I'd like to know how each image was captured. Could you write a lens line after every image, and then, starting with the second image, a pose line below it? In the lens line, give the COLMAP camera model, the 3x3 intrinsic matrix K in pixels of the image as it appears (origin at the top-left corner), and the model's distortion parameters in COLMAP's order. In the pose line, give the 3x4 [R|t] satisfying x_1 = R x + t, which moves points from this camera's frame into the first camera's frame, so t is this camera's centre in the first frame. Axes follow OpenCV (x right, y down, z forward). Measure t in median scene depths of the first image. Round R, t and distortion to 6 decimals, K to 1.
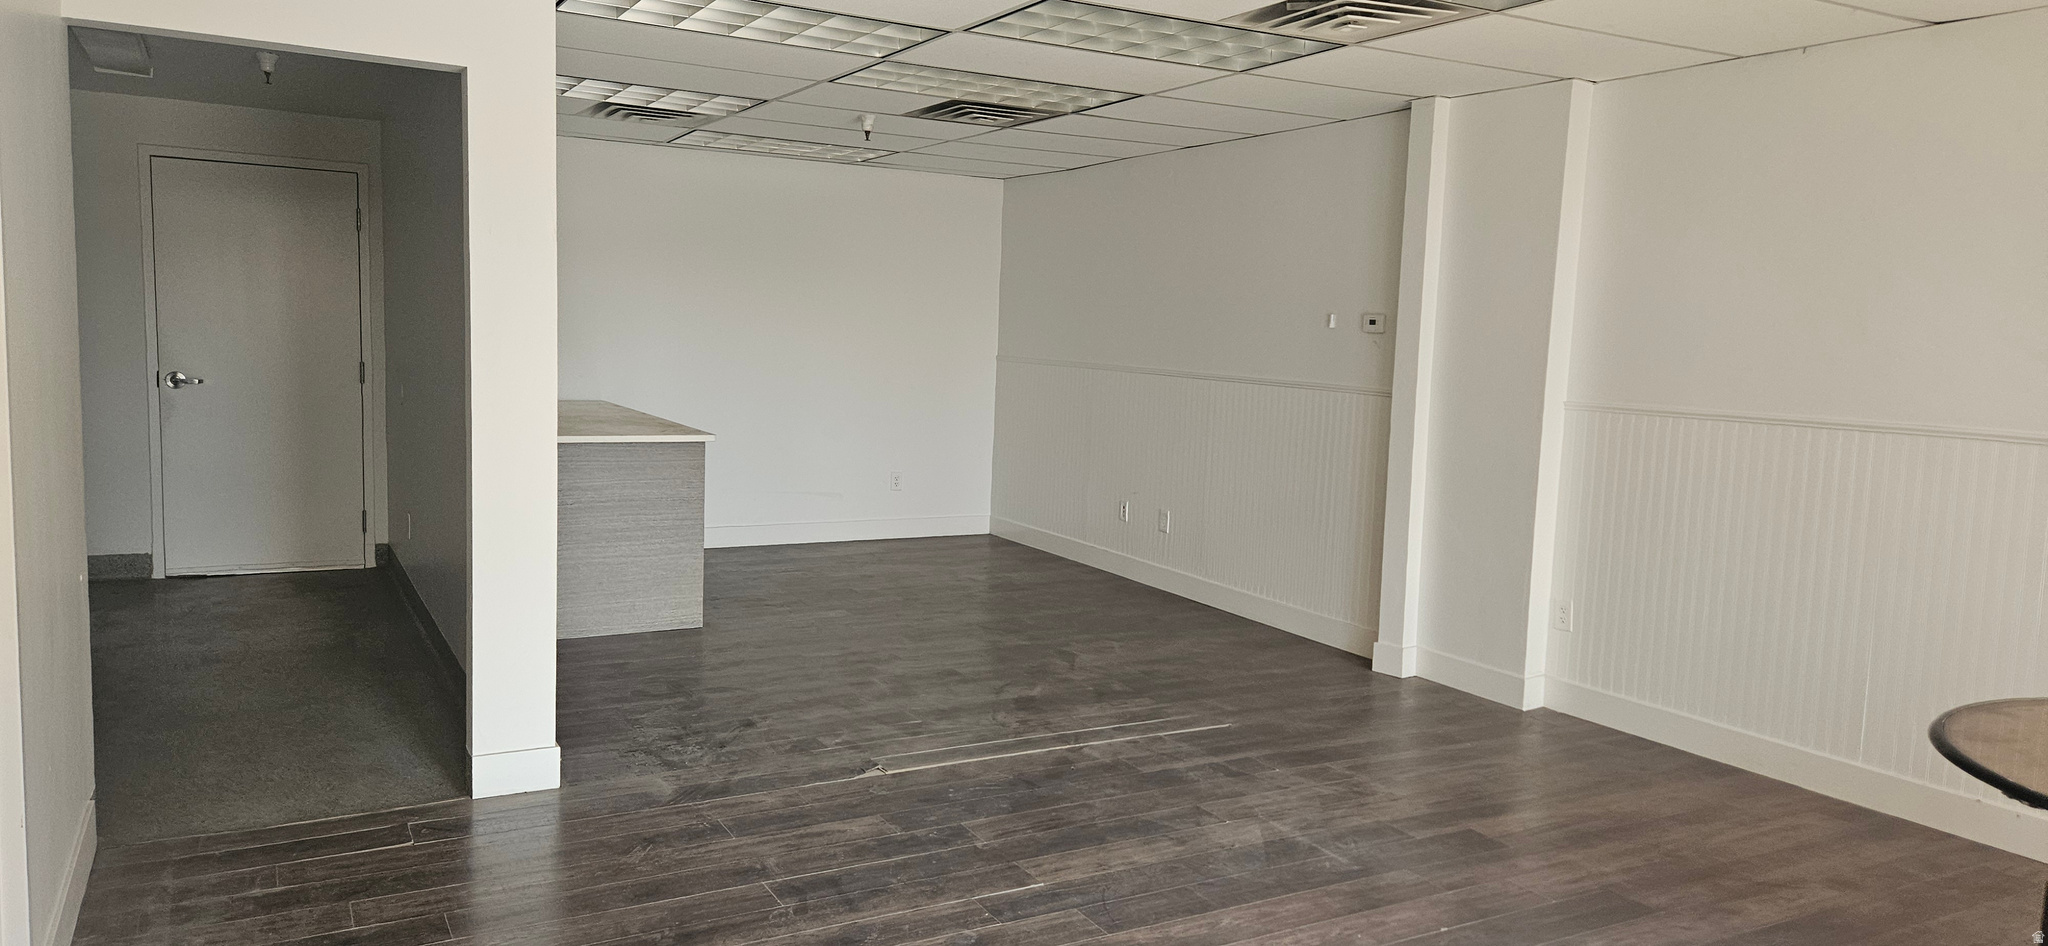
lens RADIAL K [[1363.5, 0, 1021.7], [0, 1363.5, 472.9], [0, 0, 1]] dist [0.032943, 0.000034]
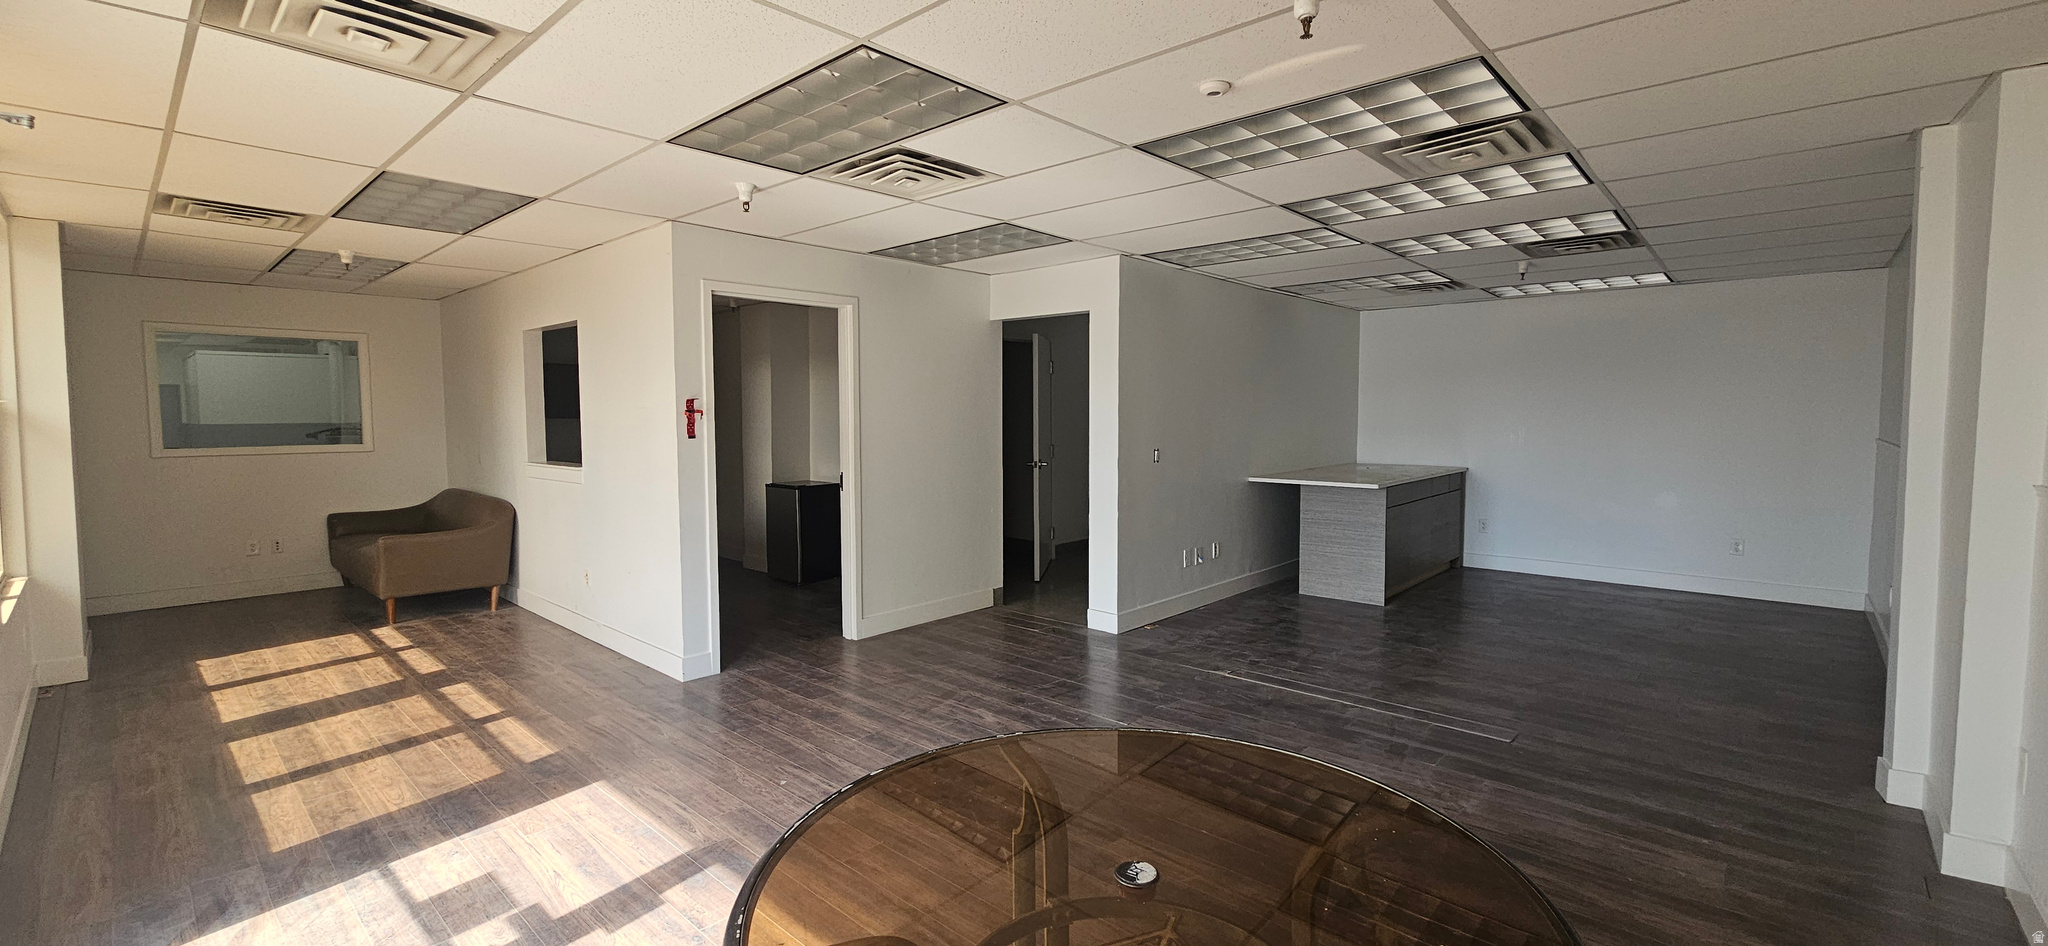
lens RADIAL K [[841.1, 0, 1022.8], [0, 841.1, 464.7], [0, 0, 1]] dist [-0.000424, 0.000164]
pose [[0.314650, 0.027803, -0.948800, 0.771473], [-0.088947, 0.996036, -0.000310, -0.019733], [0.945031, 0.084490, 0.315876, 0.378724]]
